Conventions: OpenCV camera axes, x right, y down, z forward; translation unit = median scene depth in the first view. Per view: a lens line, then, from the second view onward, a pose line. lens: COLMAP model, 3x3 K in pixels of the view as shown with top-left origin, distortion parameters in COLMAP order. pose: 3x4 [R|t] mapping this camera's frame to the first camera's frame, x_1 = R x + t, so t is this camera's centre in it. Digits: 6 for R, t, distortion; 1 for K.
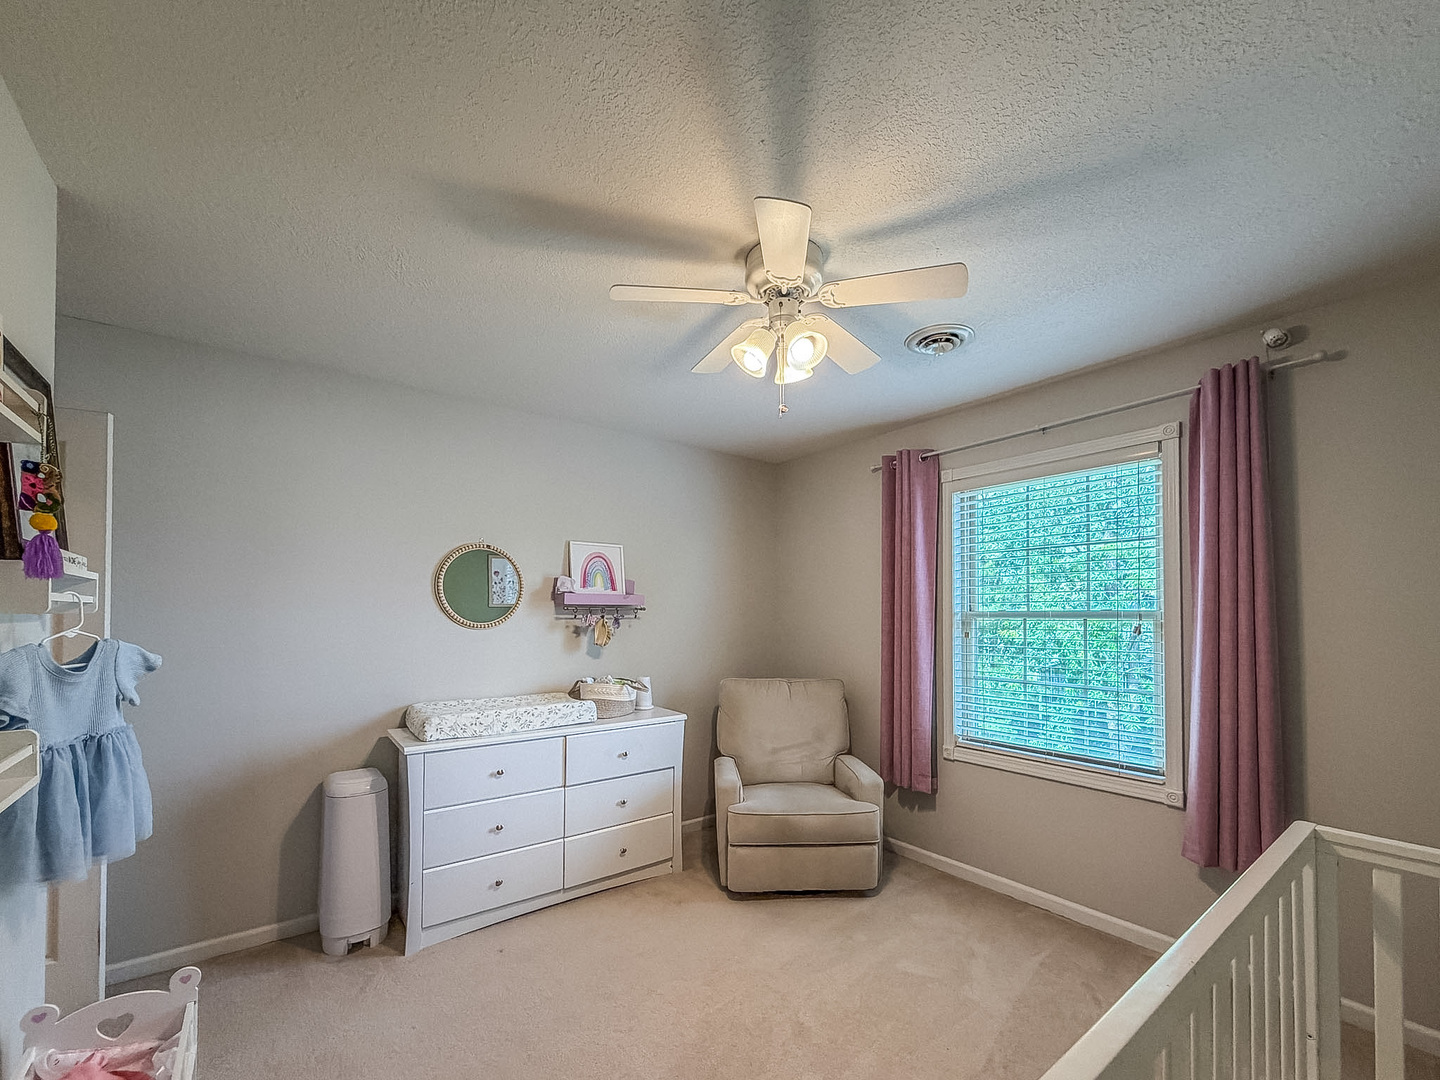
lens RADIAL K [[596.7, 0, 720.6], [0, 596.7, 608.9], [0, 0, 1]] dist [0.000815, 0.000038]
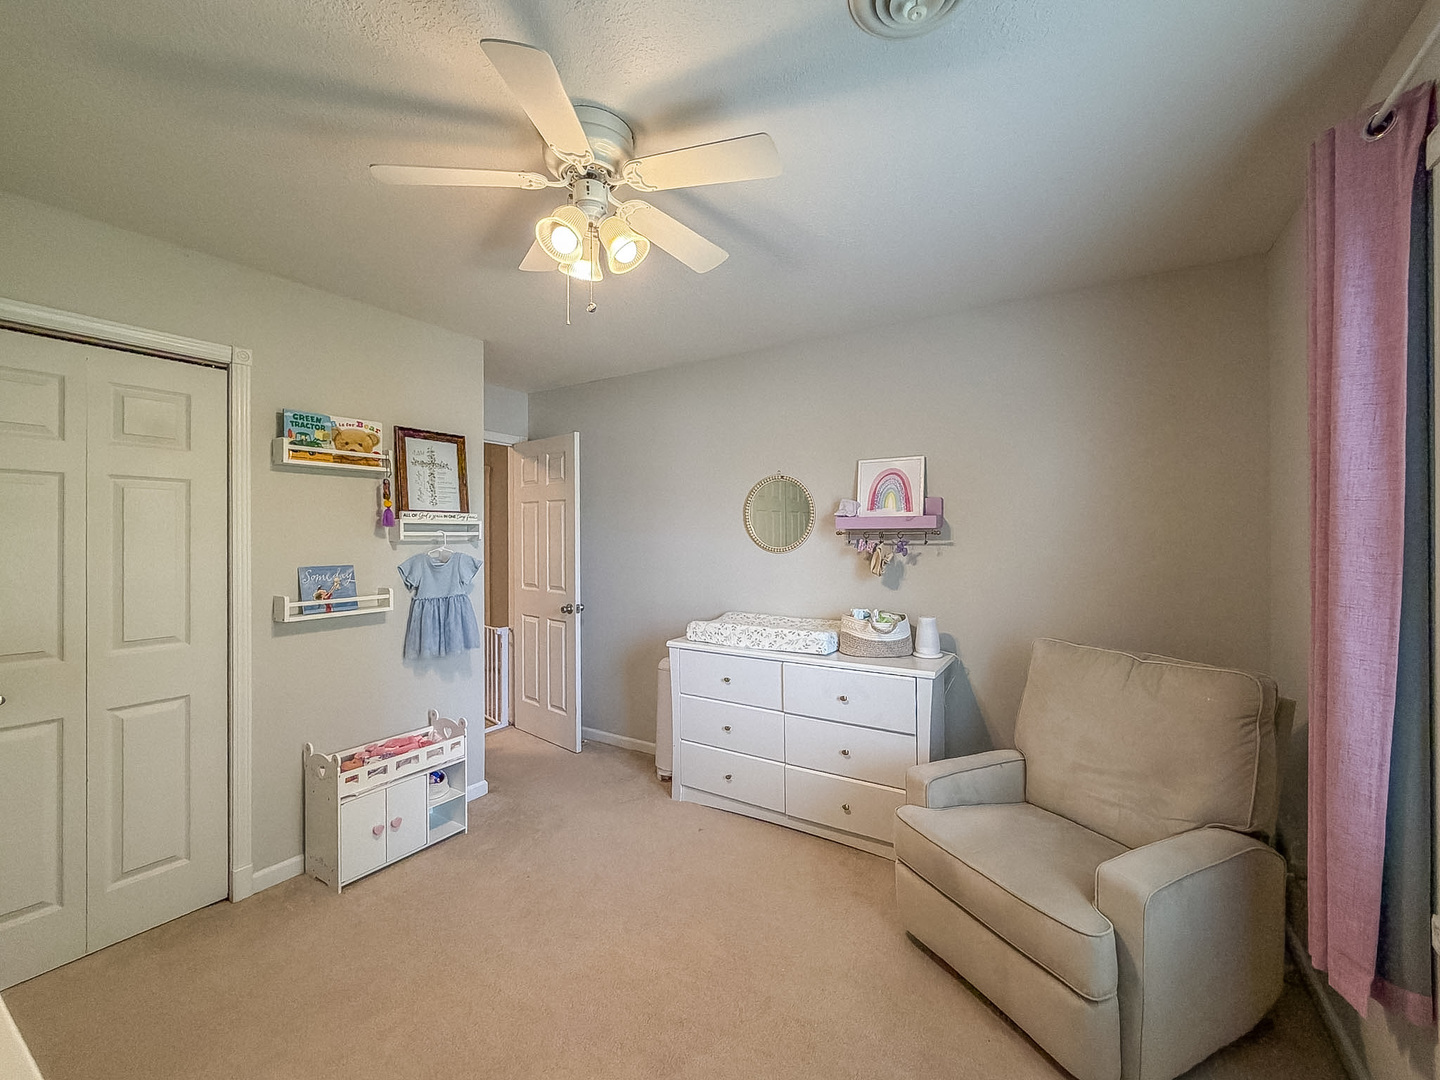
lens RADIAL K [[593.6, 0, 720.0], [0, 593.6, 540.0], [0, 0, 1]] dist [-0.001492, -0.000119]
pose [[0.348027, 0.001391, -0.937483, 0.591872], [0.011483, 0.999918, 0.005747, 0.002141], [0.937414, -0.012765, 0.347982, 0.519963]]
